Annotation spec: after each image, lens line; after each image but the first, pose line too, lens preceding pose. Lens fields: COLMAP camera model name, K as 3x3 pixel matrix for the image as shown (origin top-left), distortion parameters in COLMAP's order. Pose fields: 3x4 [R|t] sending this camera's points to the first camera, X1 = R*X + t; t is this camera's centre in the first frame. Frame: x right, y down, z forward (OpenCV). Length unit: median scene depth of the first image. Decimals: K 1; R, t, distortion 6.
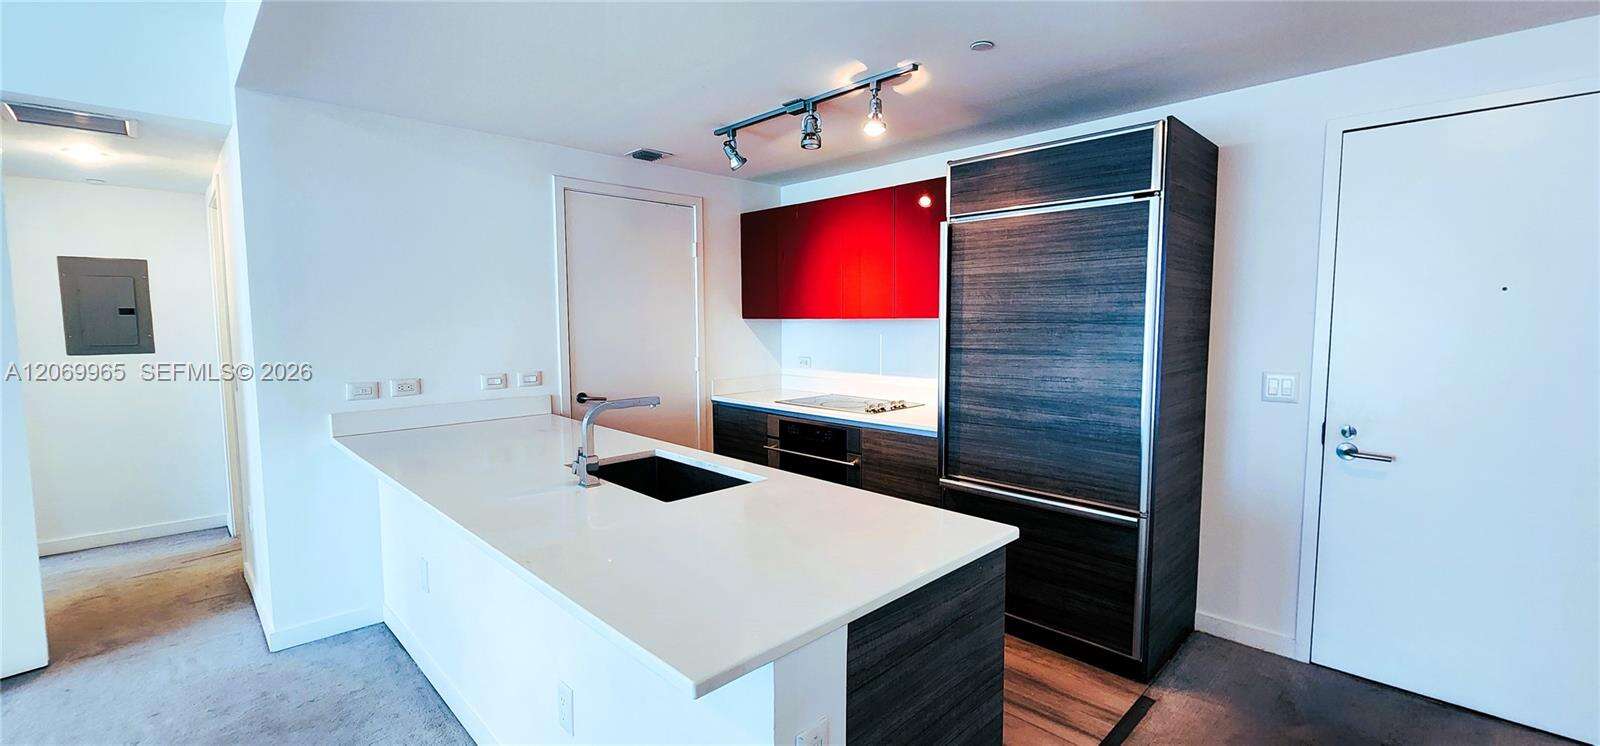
lens RADIAL K [[651.1, 0, 797.3], [0, 651.1, 372.0], [0, 0, 1]] dist [0.000549, -0.000082]
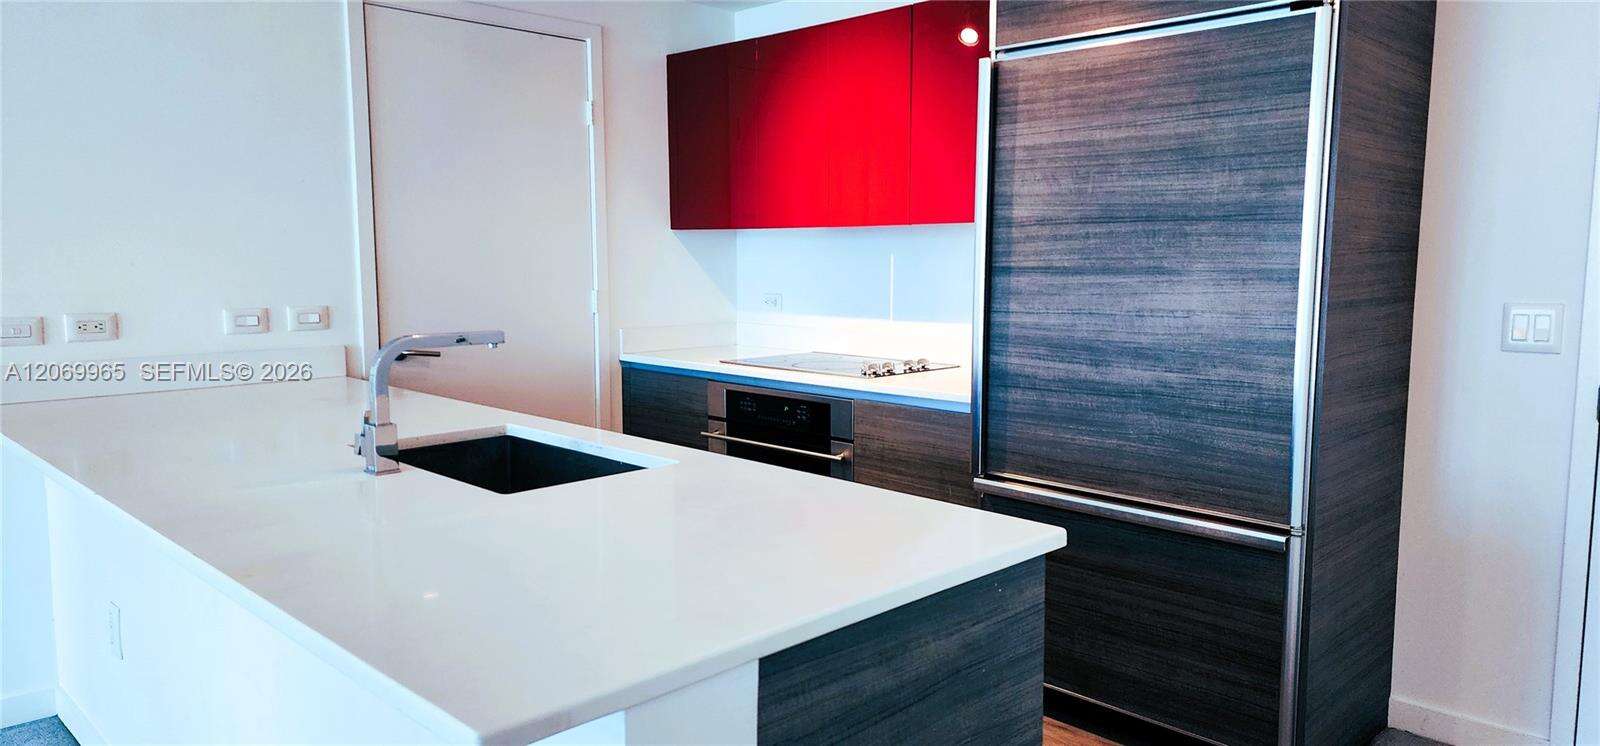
lens RADIAL K [[1050.6, 0, 804.4], [0, 1050.6, 367.7], [0, 0, 1]] dist [0.079110, -0.049689]
pose [[0.999887, 0.005617, 0.013938, 0.046412], [-0.005968, 0.999662, 0.025302, 0.037170], [-0.013791, -0.025382, 0.999583, 0.002491]]
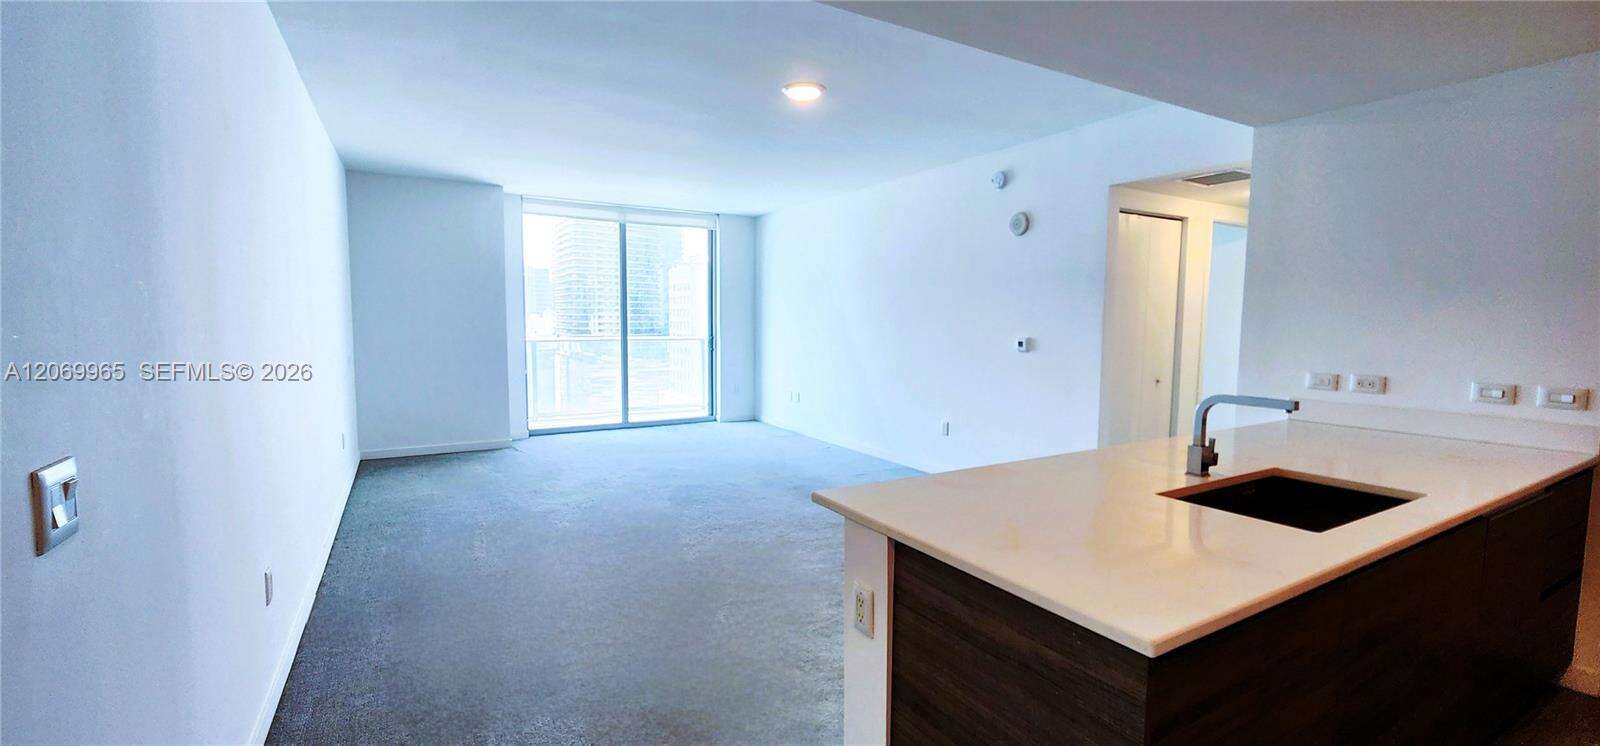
lens RADIAL K [[651.1, 0, 804.0], [0, 651.1, 375.8], [0, 0, 1]] dist [0.000549, -0.000082]
pose [[-0.229261, 0.090186, -0.969178, 0.588826], [-0.088754, 0.989614, 0.113082, -0.026214], [0.969310, 0.111944, -0.218875, 0.478533]]
